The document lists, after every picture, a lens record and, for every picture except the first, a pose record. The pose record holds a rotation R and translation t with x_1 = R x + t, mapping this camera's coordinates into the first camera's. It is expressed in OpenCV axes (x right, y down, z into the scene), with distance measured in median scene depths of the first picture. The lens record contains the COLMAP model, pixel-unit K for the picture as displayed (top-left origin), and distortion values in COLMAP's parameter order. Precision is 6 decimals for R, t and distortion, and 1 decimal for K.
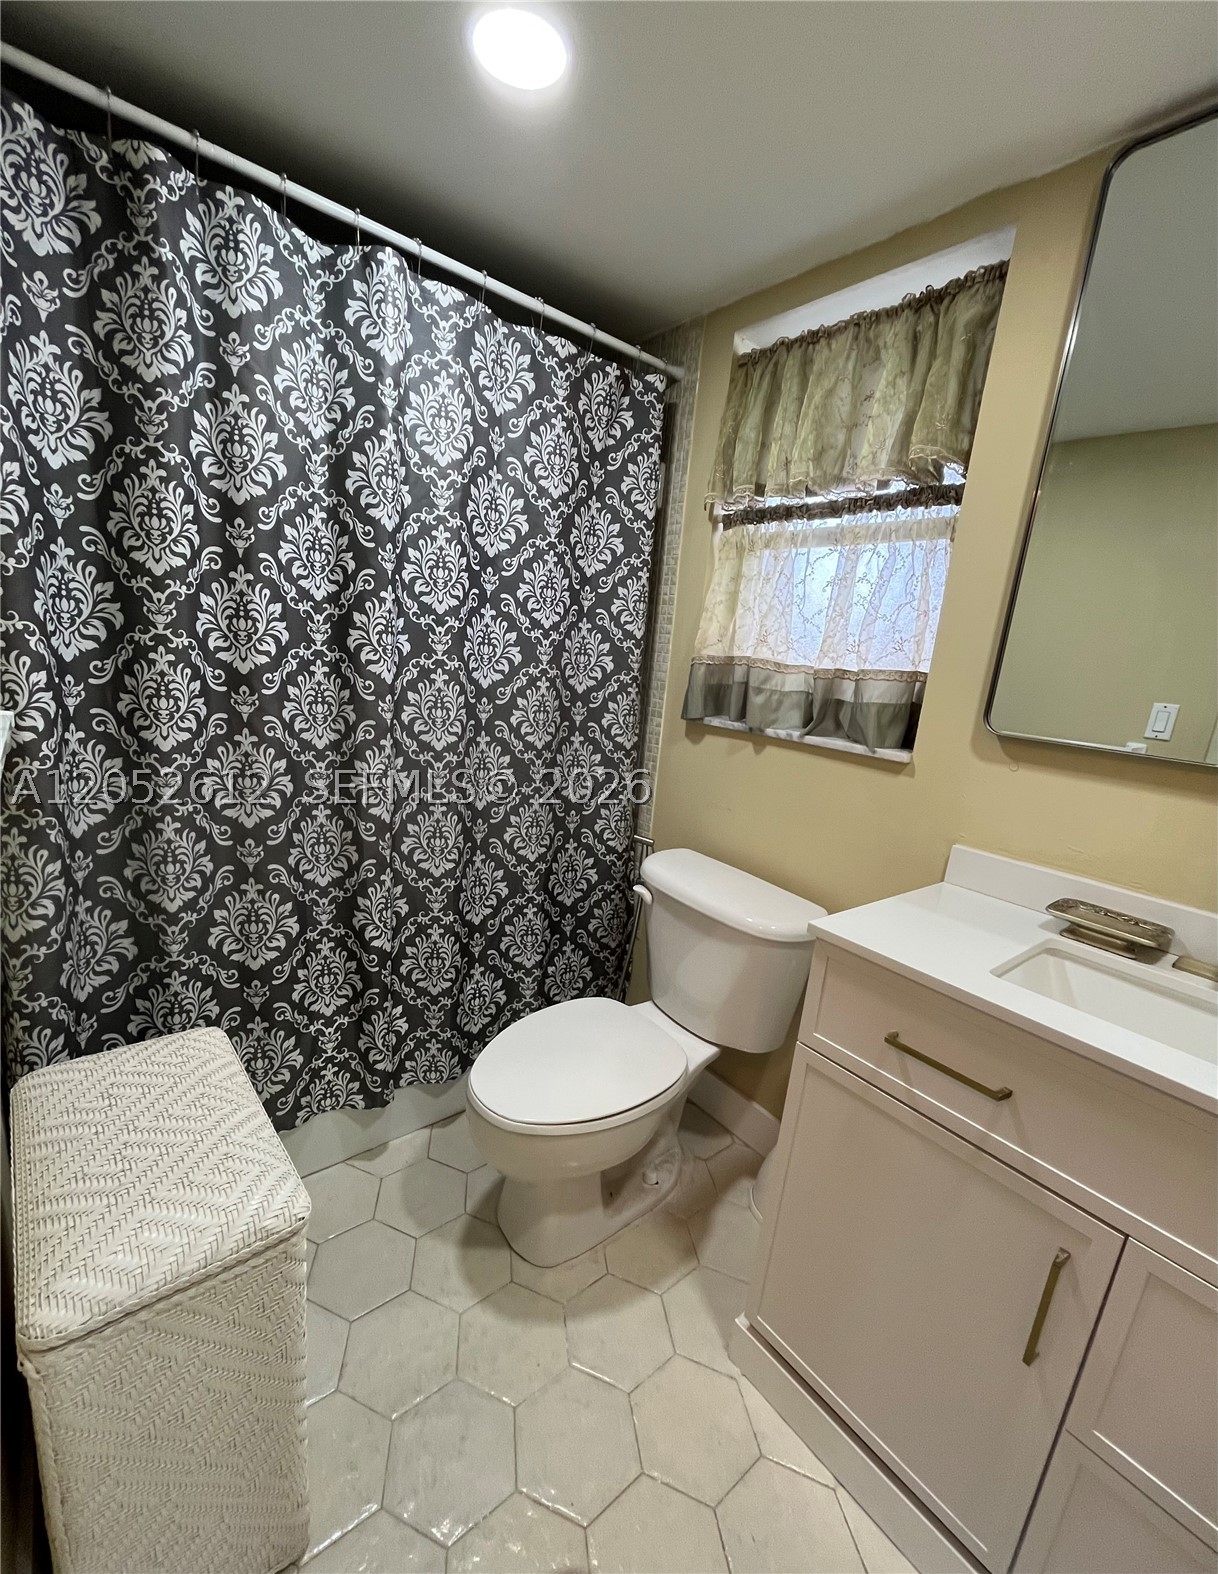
lens RADIAL K [[659.7, 0, 610.1], [0, 659.7, 810.2], [0, 0, 1]] dist [-0.002764, -0.000302]
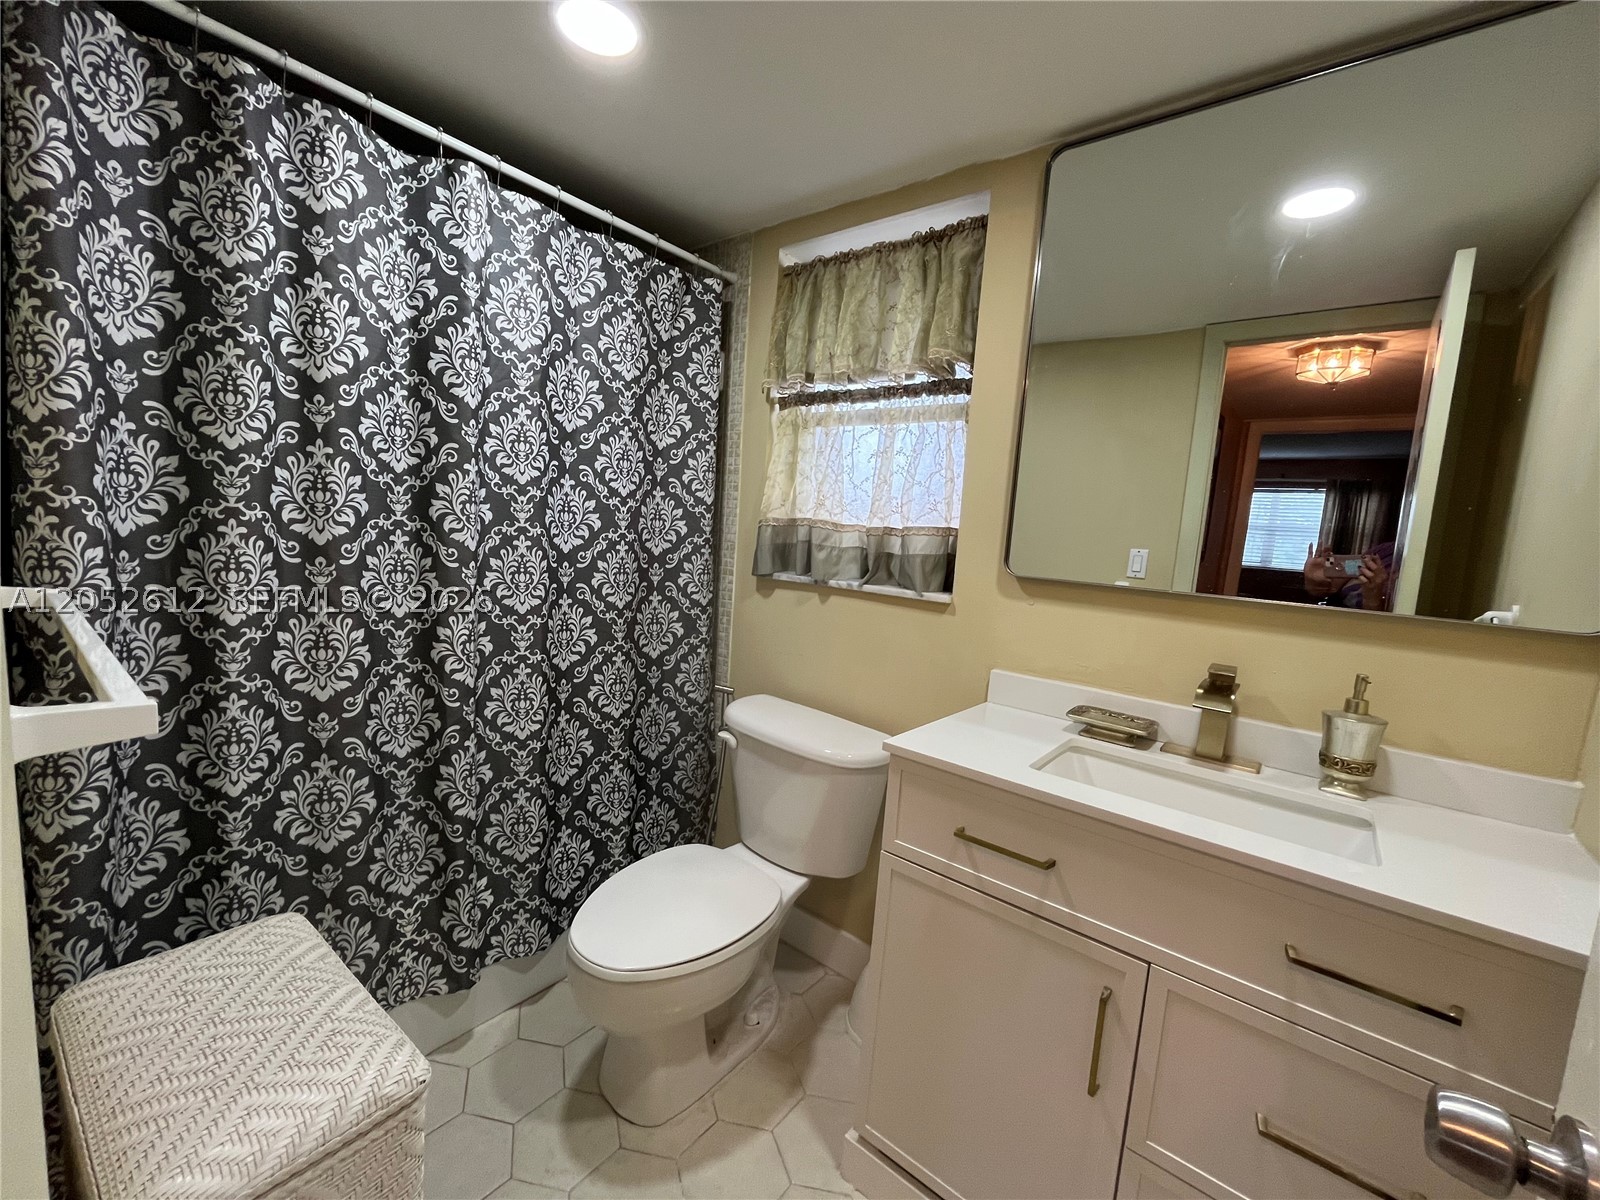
lens RADIAL K [[649.7, 0, 800.3], [0, 649.7, 601.4], [0, 0, 1]] dist [-0.002303, -0.000234]
pose [[0.978276, -0.046307, 0.202069, -0.040015], [0.067557, 0.992735, -0.099563, 0.020323], [-0.195990, 0.111051, 0.974297, -0.073127]]
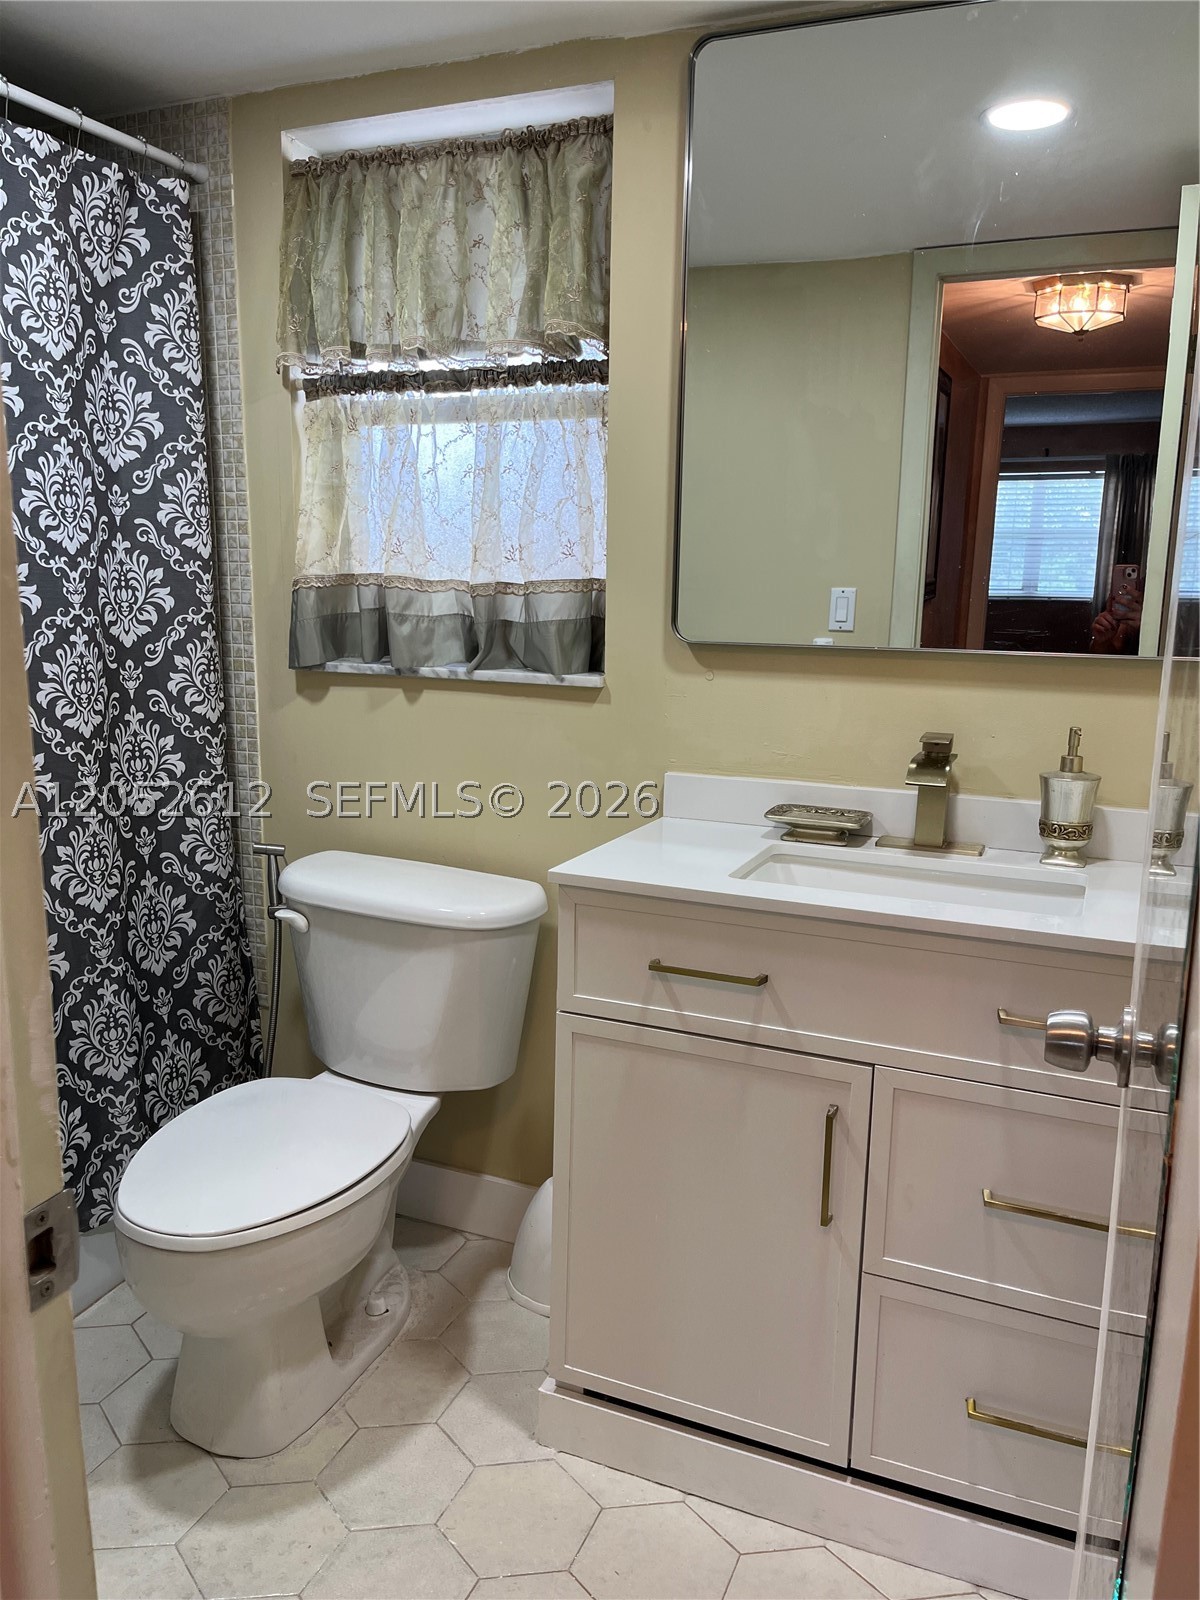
lens RADIAL K [[1209.3, 0, 599.7], [0, 1209.3, 806.2], [0, 0, 1]] dist [0.074641, -0.100422]
pose [[0.880770, -0.163188, 0.444538, -0.235206], [0.173338, 0.984697, 0.018039, 0.044777], [-0.440679, 0.061167, 0.895579, -0.335989]]
